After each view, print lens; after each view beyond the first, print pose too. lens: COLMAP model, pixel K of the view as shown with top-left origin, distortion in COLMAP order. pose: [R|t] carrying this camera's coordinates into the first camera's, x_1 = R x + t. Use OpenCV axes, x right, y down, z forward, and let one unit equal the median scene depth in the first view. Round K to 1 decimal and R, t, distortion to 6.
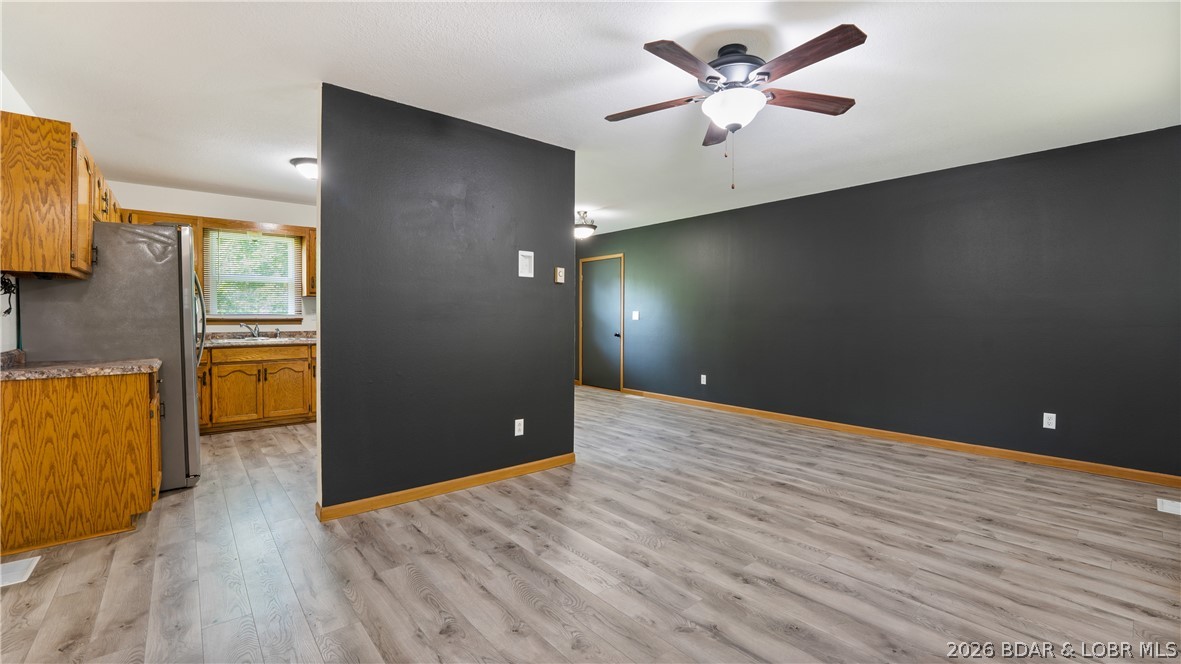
lens RADIAL K [[491.4, 0, 589.8], [0, 491.4, 315.3], [0, 0, 1]] dist [-0.019655, -0.000061]
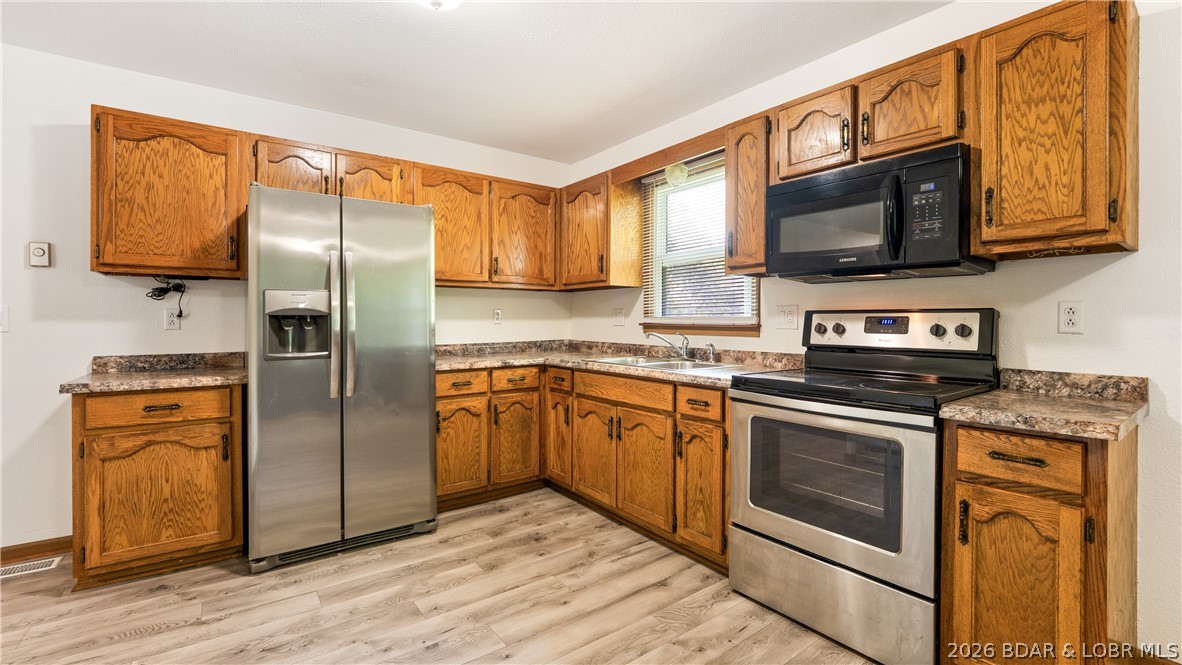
lens RADIAL K [[495.3, 0, 595.3], [0, 495.3, 328.1], [0, 0, 1]] dist [-0.019887, -0.000029]
pose [[-0.065141, 0.015107, -0.997762, -0.187140], [-0.000126, 0.999885, 0.015148, 0.003898], [0.997876, 0.001113, -0.065131, 1.564283]]
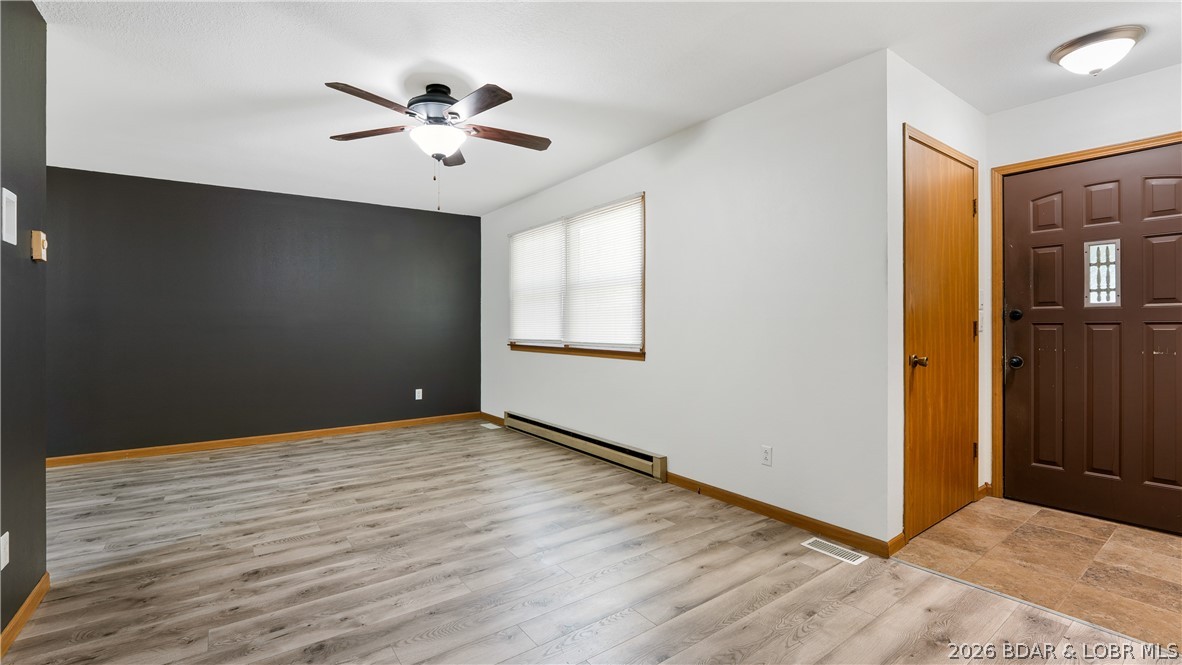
lens RADIAL K [[509.3, 0, 583.4], [0, 509.3, 346.9], [0, 0, 1]] dist [-0.016811, 0.000214]
pose [[0.087728, -0.044780, 0.995137, -0.650415], [0.005092, 0.998996, 0.044504, 0.007827], [-0.996131, 0.001163, 0.087868, 0.435638]]
